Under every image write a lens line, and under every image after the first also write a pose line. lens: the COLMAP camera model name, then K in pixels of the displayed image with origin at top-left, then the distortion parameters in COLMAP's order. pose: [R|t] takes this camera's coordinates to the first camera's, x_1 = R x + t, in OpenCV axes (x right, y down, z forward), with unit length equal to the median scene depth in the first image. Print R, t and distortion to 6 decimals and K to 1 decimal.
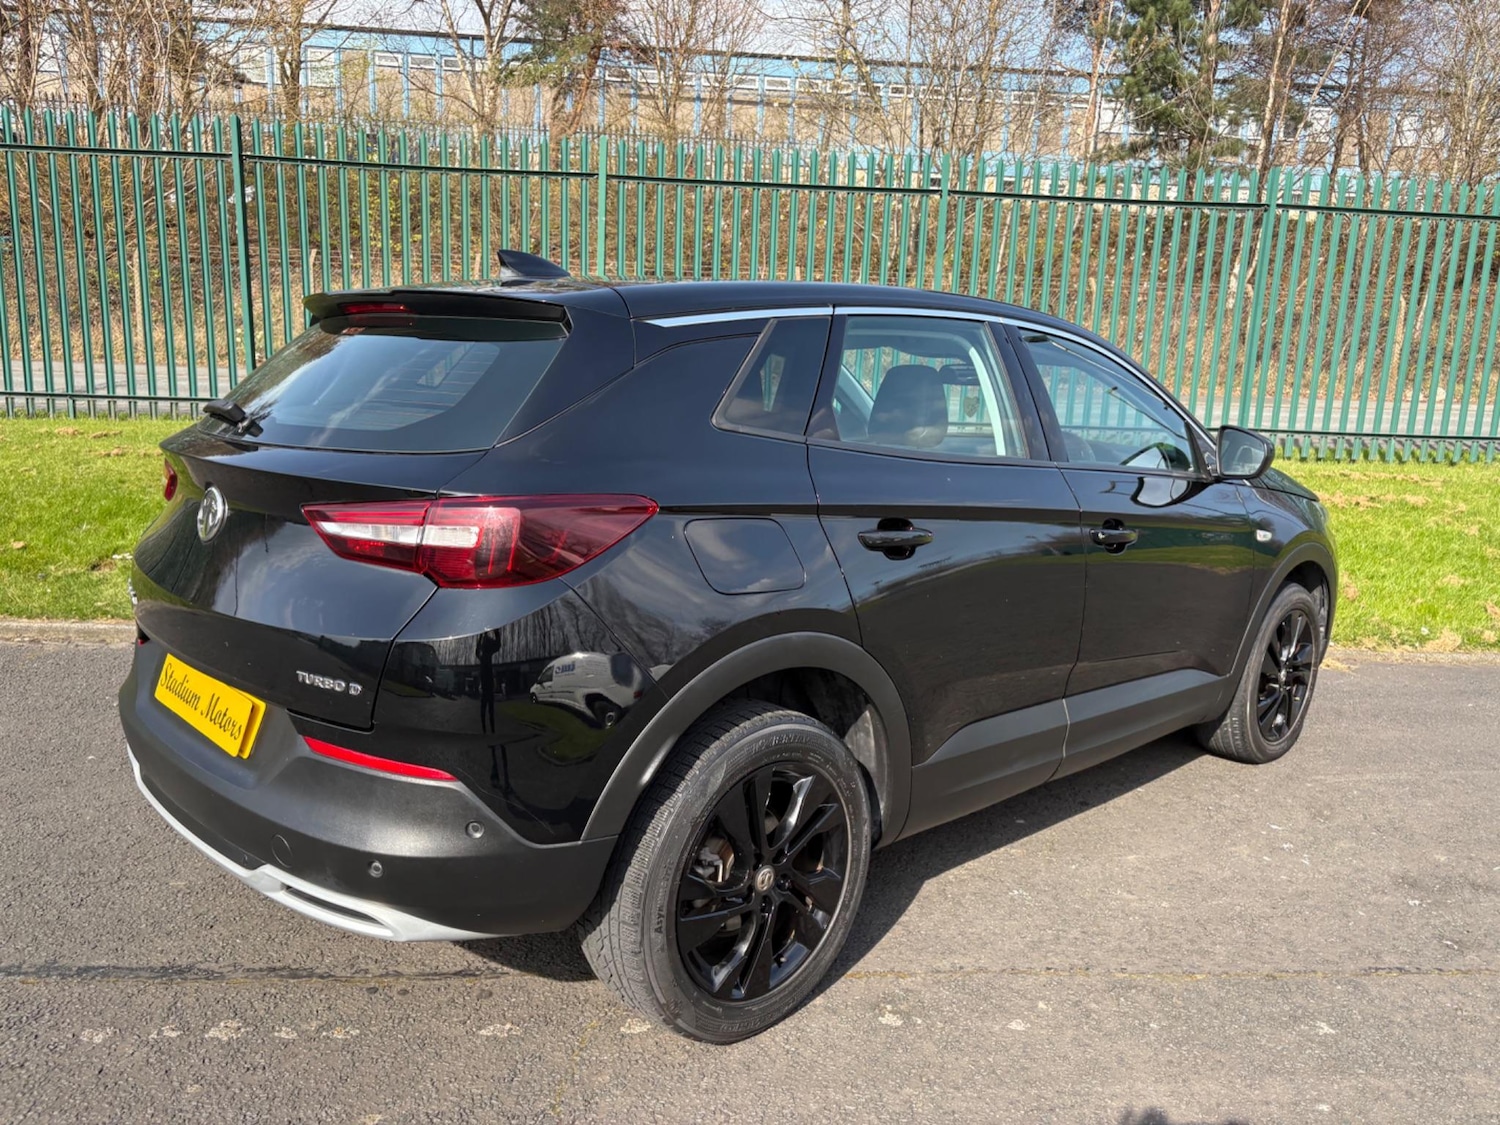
lens RADIAL K [[1134.6, 0, 762.1], [0, 1134.6, 564.3], [0, 0, 1]] dist [0.042663, -0.045164]
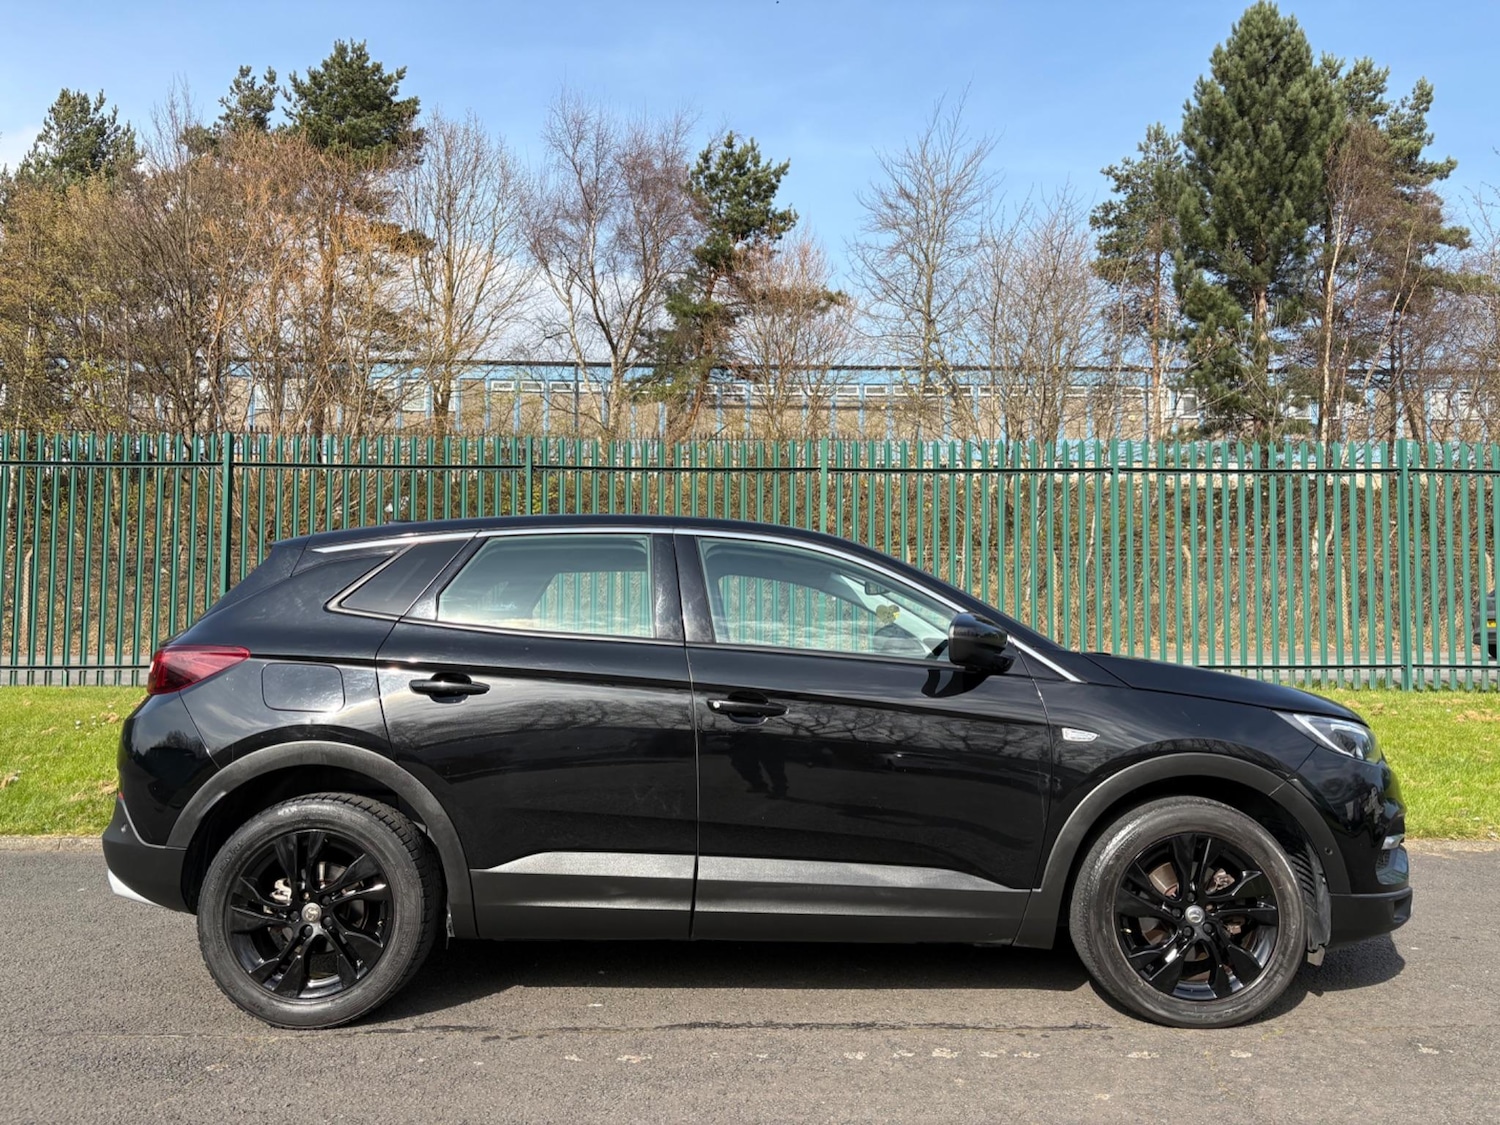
lens RADIAL K [[1134.6, 0, 755.5], [0, 1134.6, 569.2], [0, 0, 1]] dist [0.042663, -0.045164]
pose [[0.998455, -0.036897, -0.041544, -0.432996], [0.025783, 0.969978, -0.241821, 0.118765], [0.049219, 0.240376, 0.969431, -0.329612]]
